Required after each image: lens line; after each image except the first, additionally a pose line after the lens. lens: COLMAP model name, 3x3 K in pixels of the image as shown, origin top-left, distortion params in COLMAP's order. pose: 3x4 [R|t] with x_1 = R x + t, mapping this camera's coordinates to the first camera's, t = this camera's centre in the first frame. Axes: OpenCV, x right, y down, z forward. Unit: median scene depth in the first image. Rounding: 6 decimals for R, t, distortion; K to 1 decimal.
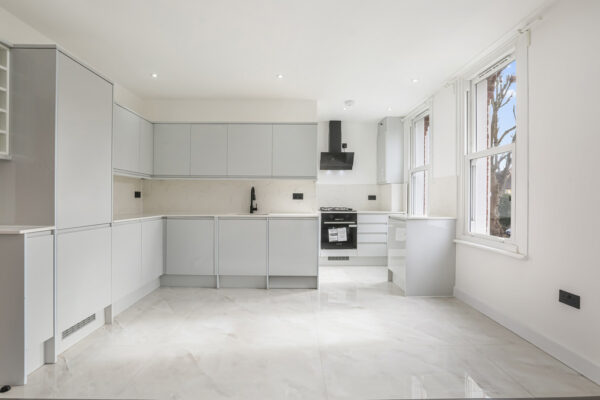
lens RADIAL K [[299.7, 0, 300.0], [0, 299.7, 200.0], [0, 0, 1]] dist [0.000519, 0.000096]
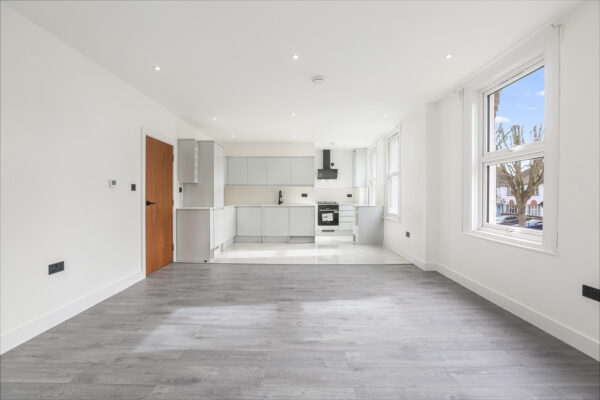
lens RADIAL K [[290.8, 0, 300.0], [0, 290.8, 200.0], [0, 0, 1]] dist [-0.017944, 0.000198]
pose [[0.999644, -0.004969, -0.026231, 0.011896], [0.005229, 0.999938, 0.009862, -0.001009], [0.026180, -0.009995, 0.999607, -0.721888]]
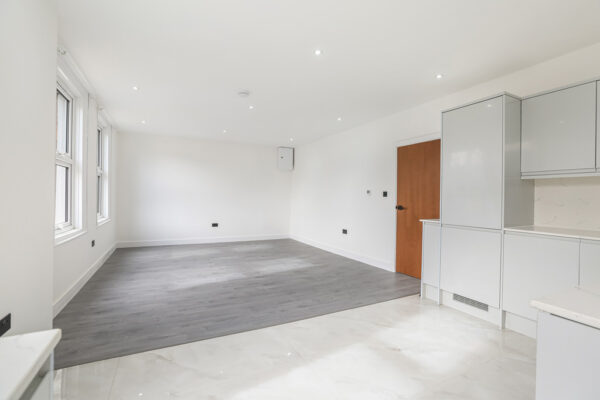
lens RADIAL K [[290.8, 0, 300.0], [0, 290.8, 200.0], [0, 0, 1]] dist [-0.017944, 0.000198]
pose [[-0.912591, -0.018567, -0.408452, 0.235590], [-0.022275, 0.999743, 0.004323, -0.008055], [0.408266, 0.013043, -0.912770, 0.935126]]
